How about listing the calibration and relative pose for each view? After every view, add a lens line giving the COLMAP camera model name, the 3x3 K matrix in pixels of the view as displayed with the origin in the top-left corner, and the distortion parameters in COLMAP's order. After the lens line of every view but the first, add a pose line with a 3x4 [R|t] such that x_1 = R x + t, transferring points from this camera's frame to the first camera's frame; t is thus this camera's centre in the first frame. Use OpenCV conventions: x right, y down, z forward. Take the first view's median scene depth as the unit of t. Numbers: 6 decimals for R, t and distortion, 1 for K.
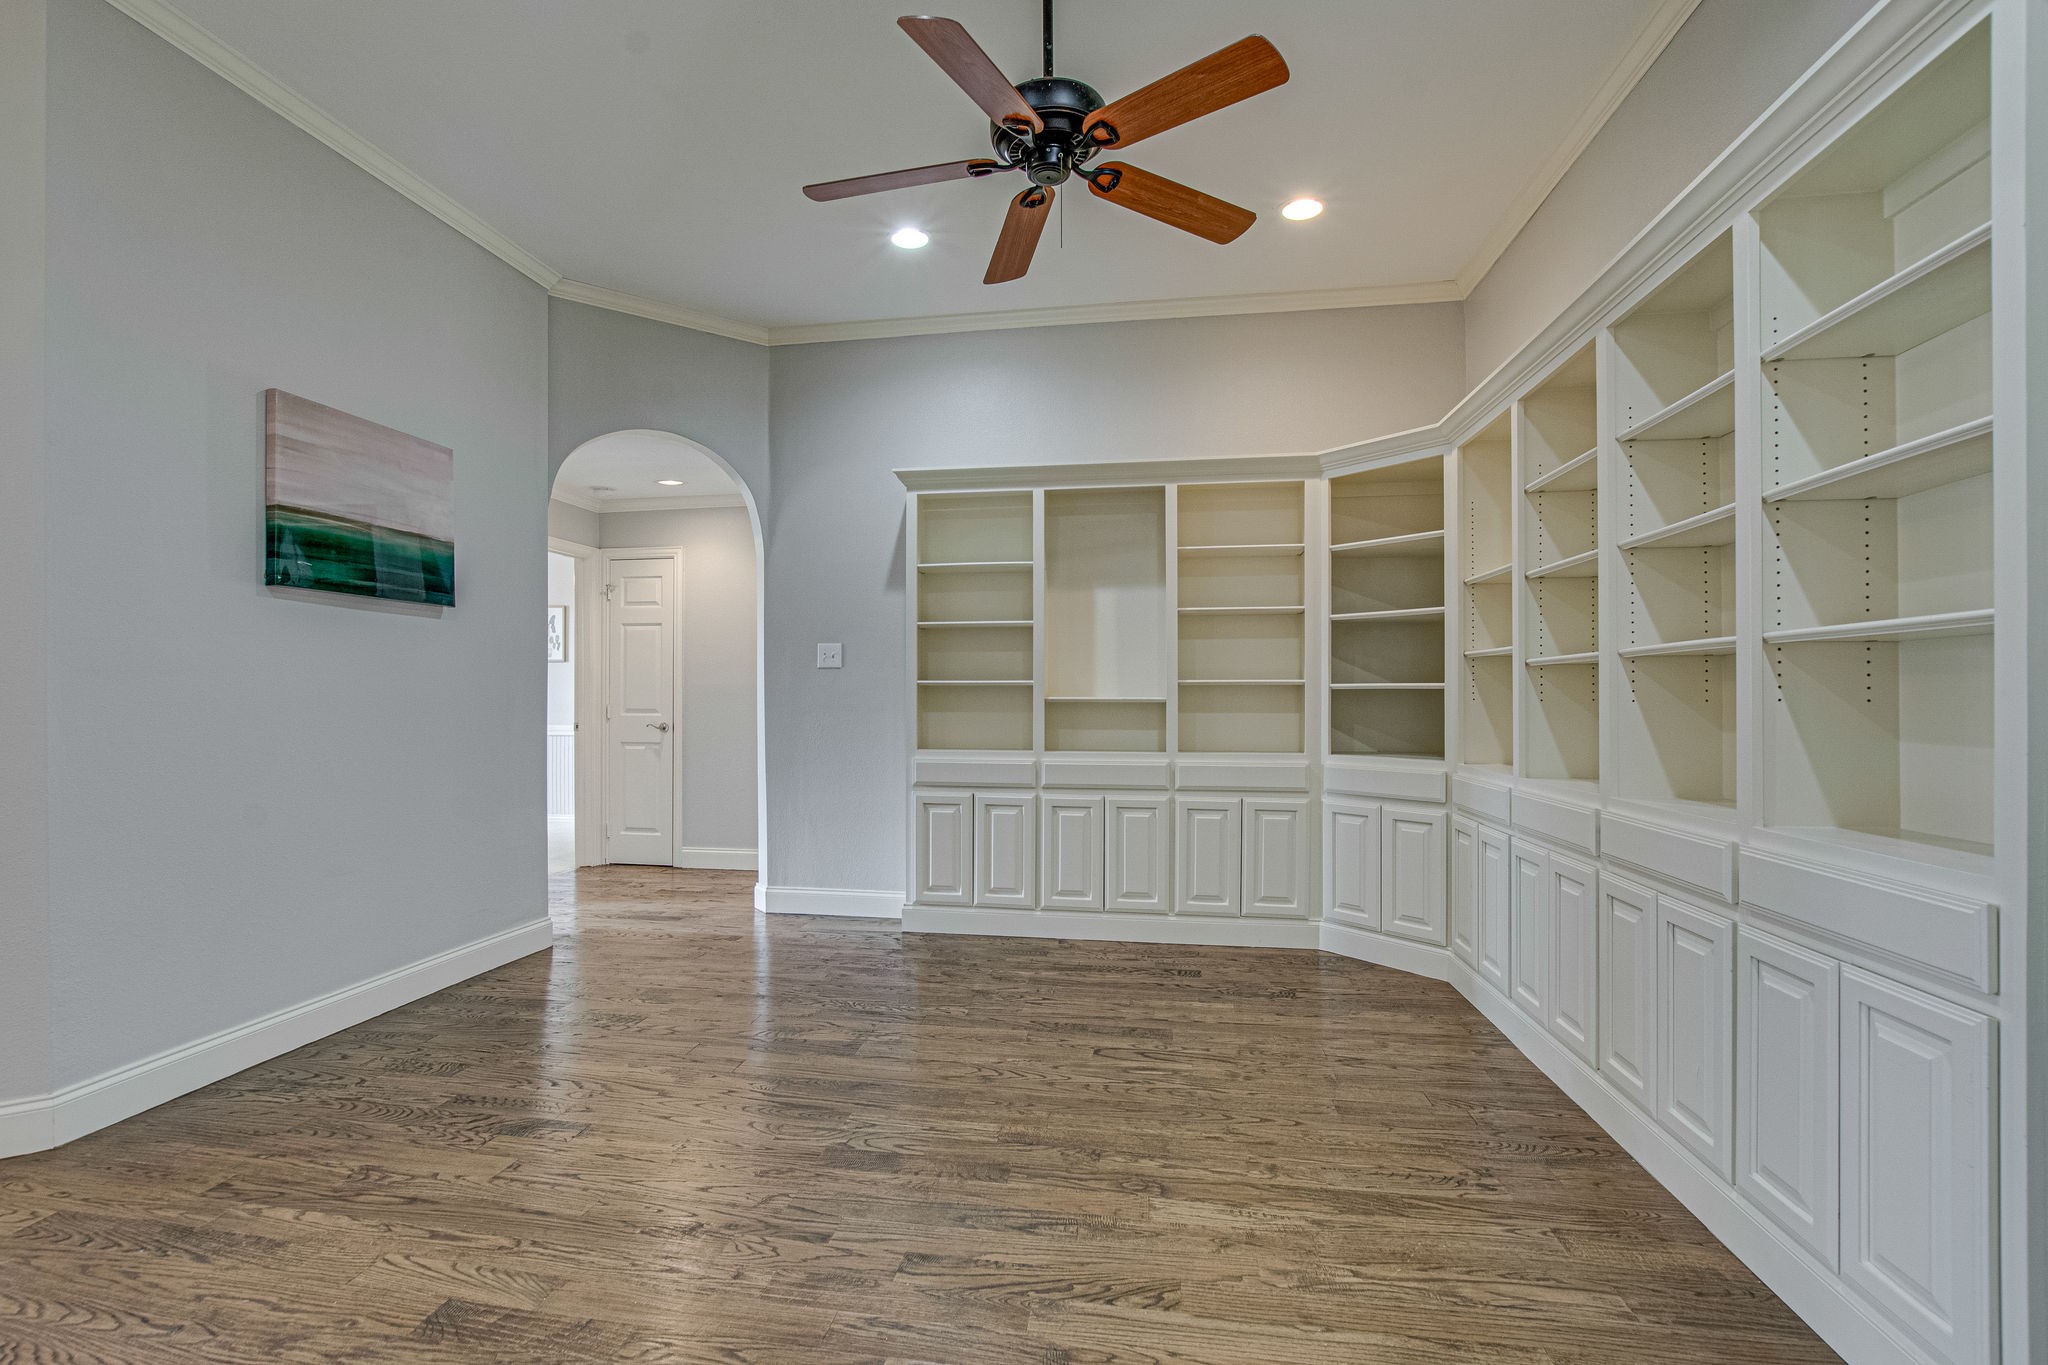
lens RADIAL K [[955.8, 0, 984.2], [0, 955.8, 692.8], [0, 0, 1]] dist [-0.025041, 0.005017]
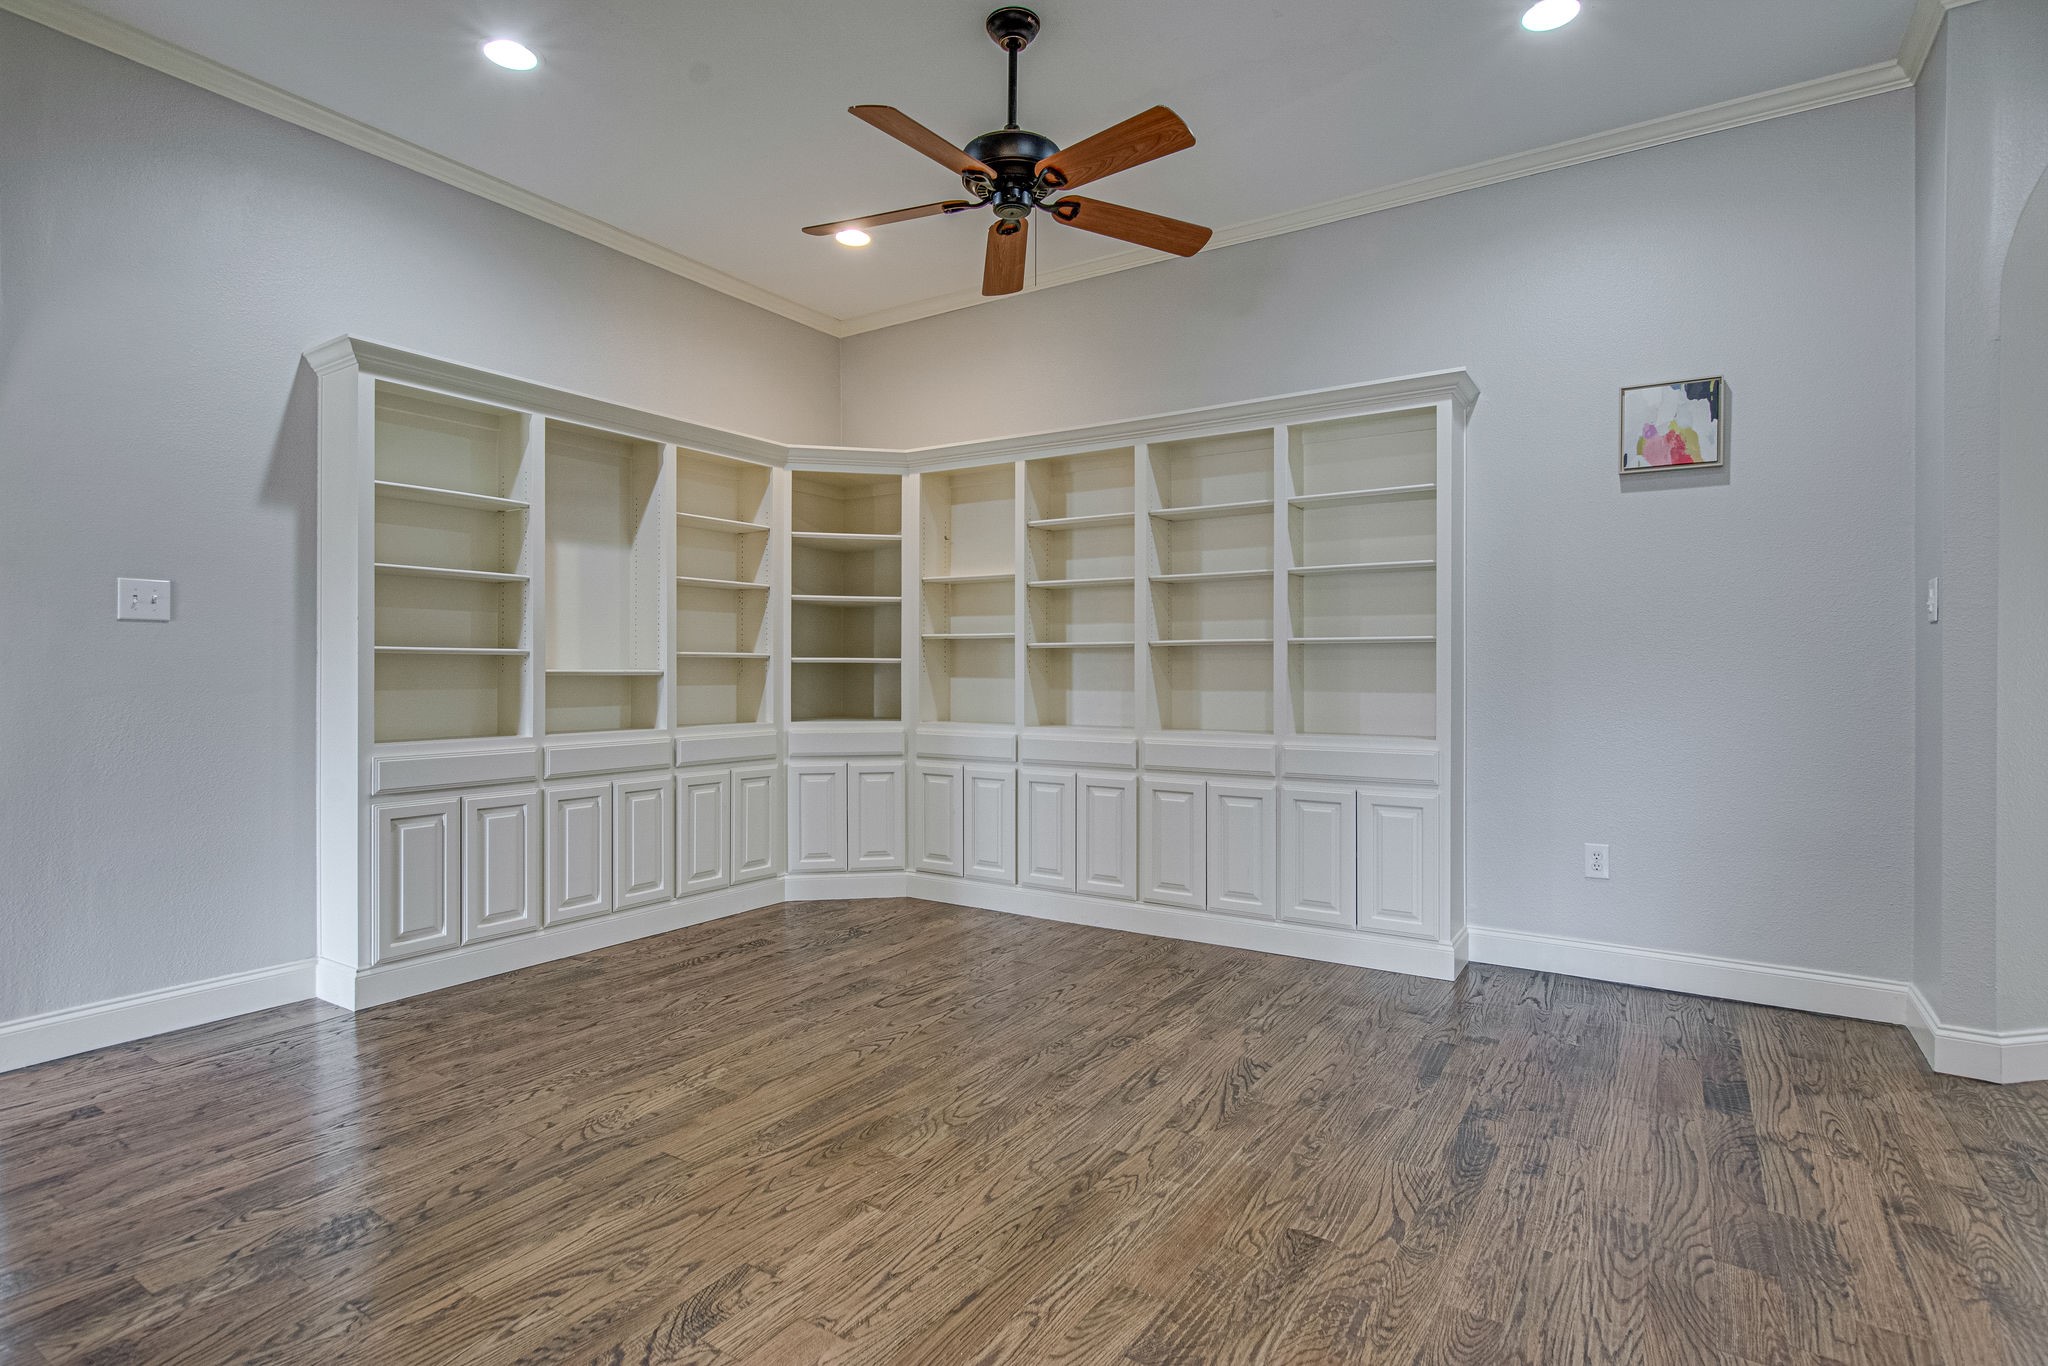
lens RADIAL K [[1015.1, 0, 1019.2], [0, 1015.1, 668.6], [0, 0, 1]] dist [-0.012315, 0.002625]
pose [[0.389898, 0.002609, 0.920854, -0.733067], [-0.005484, 0.999985, -0.000511, 0.002404], [-0.920842, -0.004851, 0.389907, 0.360980]]
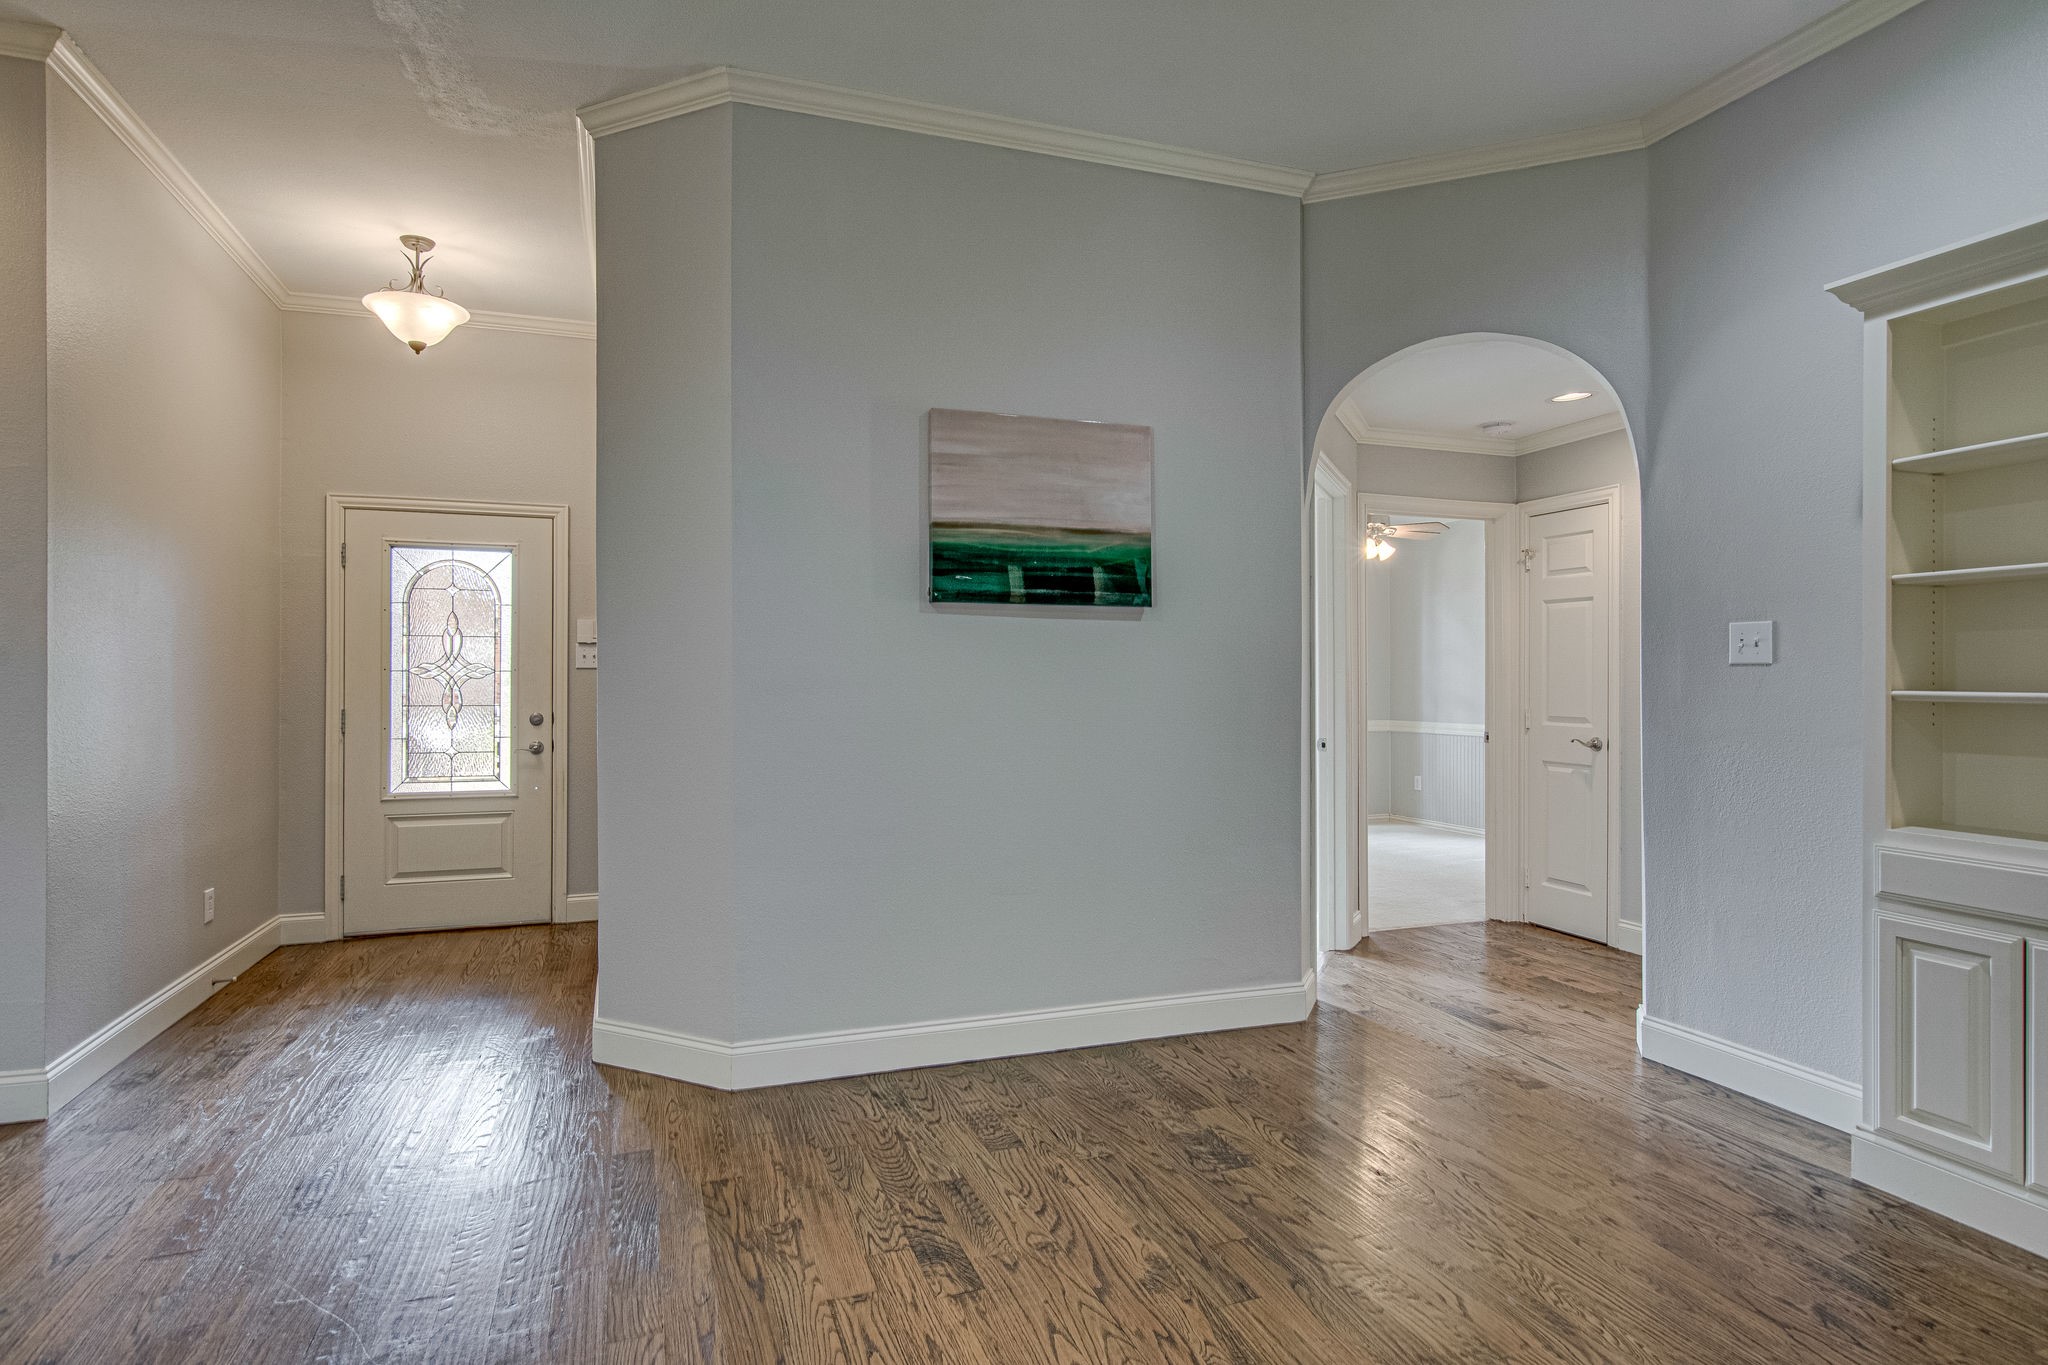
lens RADIAL K [[1070.5, 0, 1017.4], [0, 1070.5, 672.2], [0, 0, 1]] dist [-0.006103, 0.002522]
pose [[0.497287, -0.003682, -0.867578, 0.244980], [0.001915, 0.999993, -0.003146, -0.027789], [0.867584, -0.000097, 0.497290, 0.418248]]
